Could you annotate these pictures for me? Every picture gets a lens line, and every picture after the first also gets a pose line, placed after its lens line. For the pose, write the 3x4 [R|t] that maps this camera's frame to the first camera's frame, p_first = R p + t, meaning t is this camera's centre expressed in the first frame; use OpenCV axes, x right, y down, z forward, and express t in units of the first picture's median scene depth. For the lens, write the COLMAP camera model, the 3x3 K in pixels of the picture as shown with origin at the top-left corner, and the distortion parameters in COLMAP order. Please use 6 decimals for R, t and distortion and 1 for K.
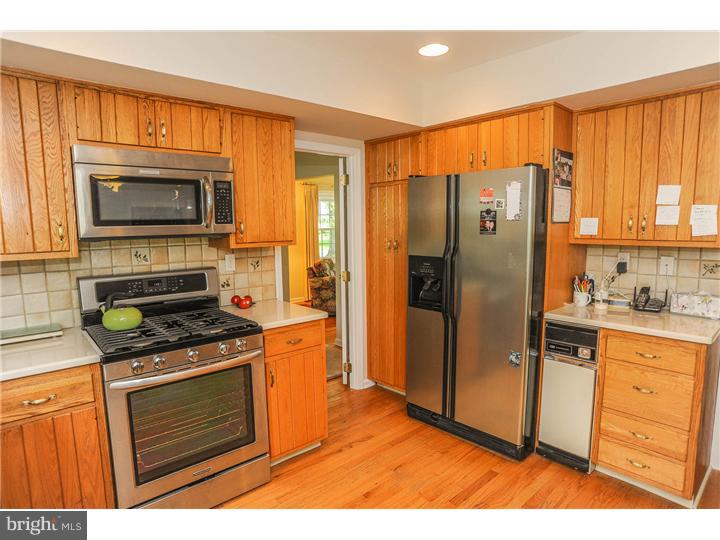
lens RADIAL K [[412.8, 0, 359.0], [0, 412.8, 268.6], [0, 0, 1]] dist [-0.051357, -0.000288]
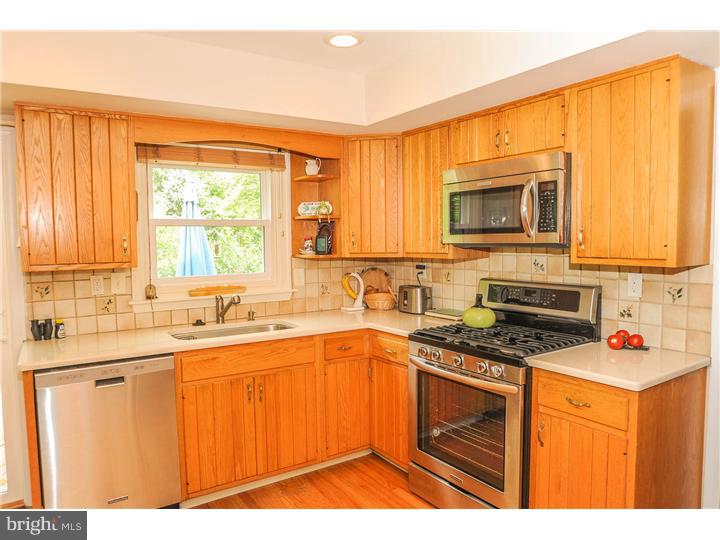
lens RADIAL K [[515.4, 0, 363.0], [0, 515.4, 267.1], [0, 0, 1]] dist [-0.043233, -0.004631]
pose [[-0.131060, 0.069715, -0.988920, 0.762955], [-0.094416, 0.992112, 0.082453, -0.090219], [0.986868, 0.104176, -0.123444, 0.771829]]
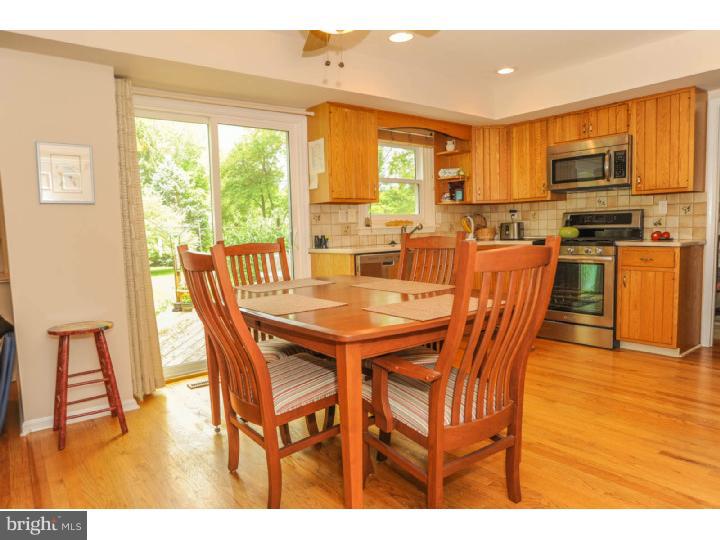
lens RADIAL K [[500.1, 0, 356.5], [0, 500.1, 270.7], [0, 0, 1]] dist [-0.052789, 0.020902]
pose [[-0.046895, 0.093062, -0.994555, 1.630165], [-0.082919, 0.991852, 0.096719, 0.143870], [0.995452, 0.087004, -0.038796, 0.104107]]
